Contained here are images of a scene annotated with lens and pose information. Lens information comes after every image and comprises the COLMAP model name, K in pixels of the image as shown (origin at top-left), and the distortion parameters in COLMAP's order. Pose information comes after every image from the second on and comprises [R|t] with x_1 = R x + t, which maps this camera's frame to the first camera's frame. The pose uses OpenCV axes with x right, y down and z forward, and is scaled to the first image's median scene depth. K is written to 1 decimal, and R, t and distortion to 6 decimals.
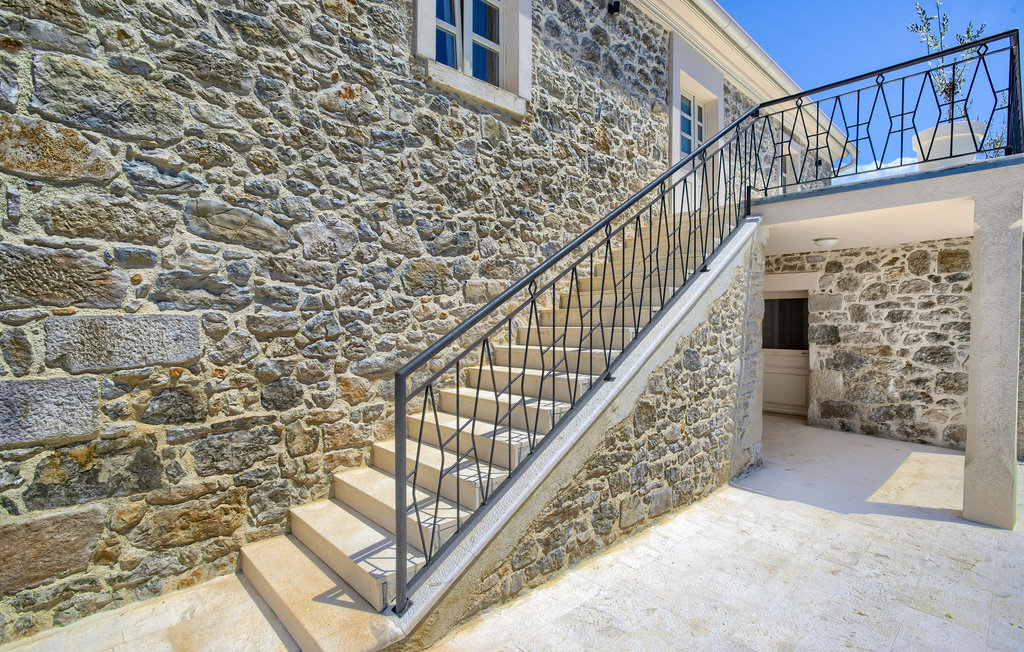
lens RADIAL K [[502.1, 0, 515.7], [0, 502.1, 332.6], [0, 0, 1]] dist [-0.043490, 0.018906]
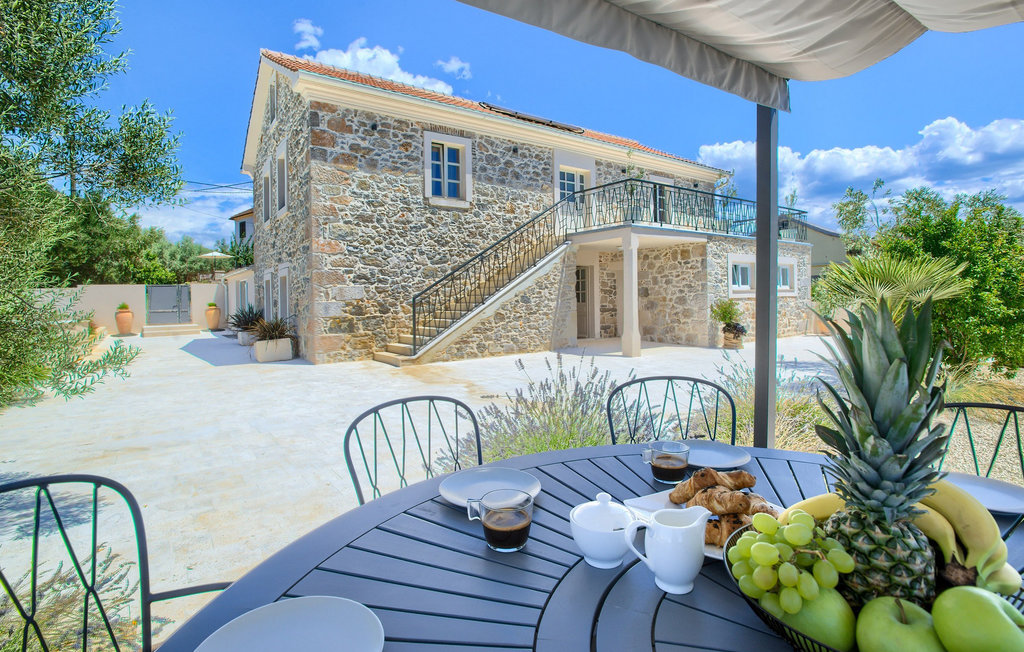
lens RADIAL K [[502.1, 0, 508.4], [0, 502.1, 294.5], [0, 0, 1]] dist [-0.043490, 0.018906]
pose [[0.990084, -0.021538, -0.138814, 0.778183], [0.017345, 0.999358, -0.031342, 0.134666], [0.139400, 0.028623, 0.989822, -2.093868]]
